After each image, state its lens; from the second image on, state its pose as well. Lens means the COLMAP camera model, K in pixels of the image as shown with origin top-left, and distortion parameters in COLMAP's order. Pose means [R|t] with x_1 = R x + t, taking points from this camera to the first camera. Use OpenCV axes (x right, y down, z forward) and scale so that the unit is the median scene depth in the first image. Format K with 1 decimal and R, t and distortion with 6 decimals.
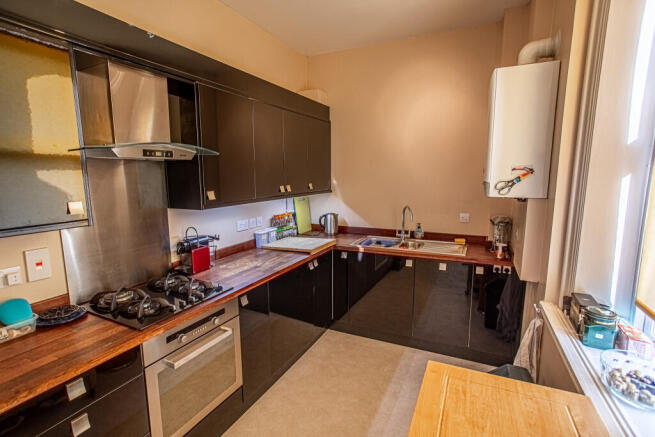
lens RADIAL K [[316.2, 0, 328.5], [0, 316.2, 219.1], [0, 0, 1]] dist [-0.016287, 0.000525]
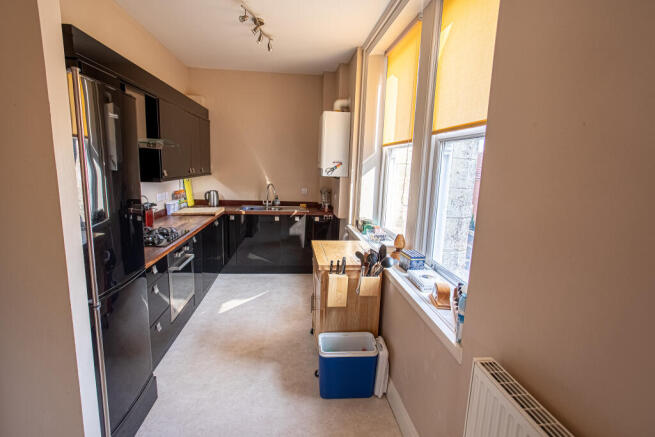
lens RADIAL K [[316.2, 0, 326.2], [0, 316.2, 218.2], [0, 0, 1]] dist [-0.016287, 0.000525]
pose [[0.851662, -0.057920, 0.520881, -0.368358], [0.039859, 0.998154, 0.045821, 0.073268], [-0.522574, -0.018262, 0.852399, -0.496096]]
